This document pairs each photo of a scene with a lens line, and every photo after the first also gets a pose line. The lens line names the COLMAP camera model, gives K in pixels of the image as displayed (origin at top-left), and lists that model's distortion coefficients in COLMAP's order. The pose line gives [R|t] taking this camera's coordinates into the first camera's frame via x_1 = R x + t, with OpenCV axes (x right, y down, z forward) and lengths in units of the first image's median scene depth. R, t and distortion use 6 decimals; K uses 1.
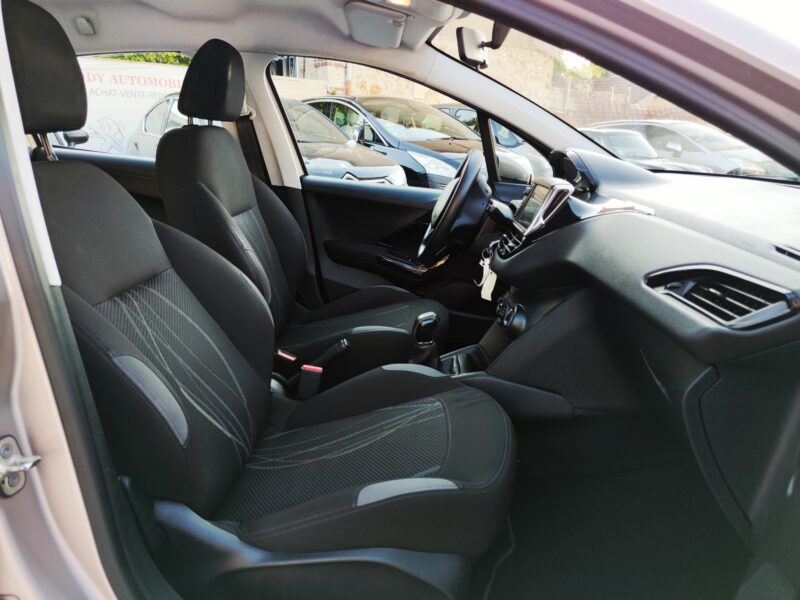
lens RADIAL K [[596.8, 0, 400.0], [0, 596.8, 300.0], [0, 0, 1]] dist [0.071766, -0.087526]
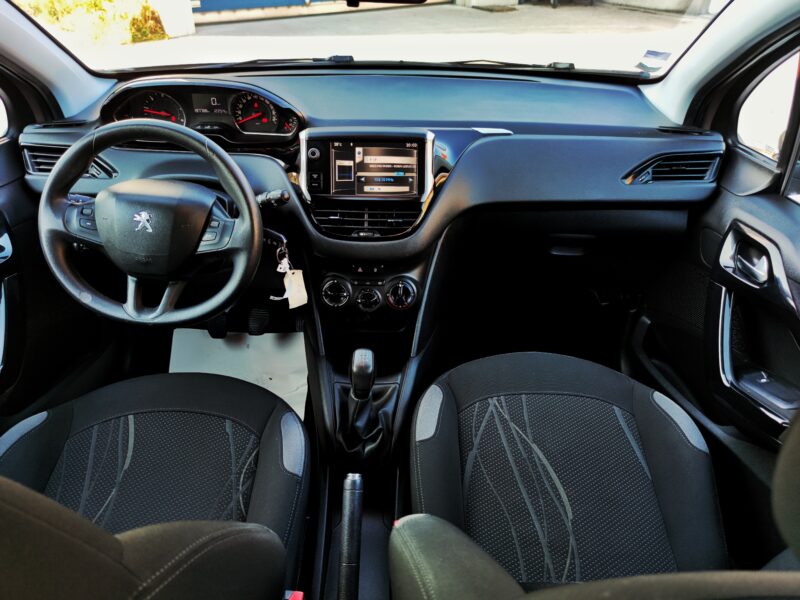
lens RADIAL K [[596.8, 0, 400.0], [0, 596.8, 300.0], [0, 0, 1]] dist [0.071766, -0.087526]
pose [[-0.023190, -0.552502, 0.833189, -0.565531], [0.251198, 0.803456, 0.539777, -0.445832], [-0.967658, 0.221813, 0.120155, 0.906987]]
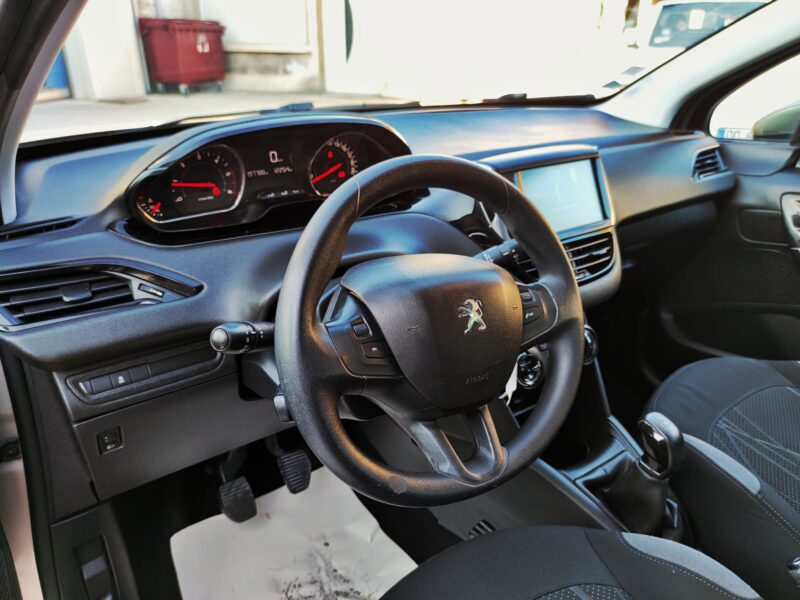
lens RADIAL K [[596.8, 0, 400.0], [0, 596.8, 300.0], [0, 0, 1]] dist [0.071766, -0.087526]
pose [[-0.612665, -0.349186, 0.709021, -0.177316], [0.180115, 0.811811, 0.555447, -0.463913], [-0.769545, 0.468009, -0.434475, 1.482627]]
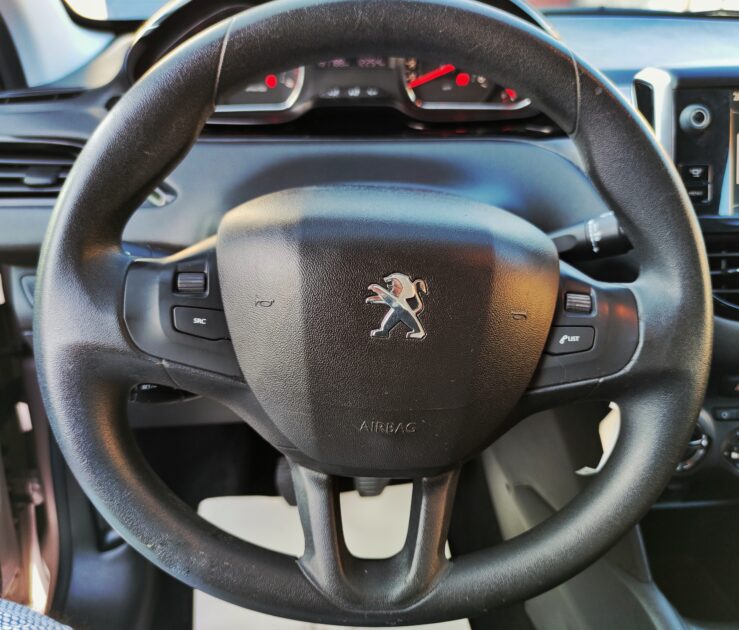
lens RADIAL K [[663.1, 0, 396.3], [0, 663.1, 313.6], [0, 0, 1]] dist [-0.005146, -0.006454]
pose [[-0.135571, -0.481227, 0.866049, -0.121916], [0.242409, 0.831441, 0.499943, -0.329117], [-0.960655, 0.277716, 0.003935, 1.265329]]
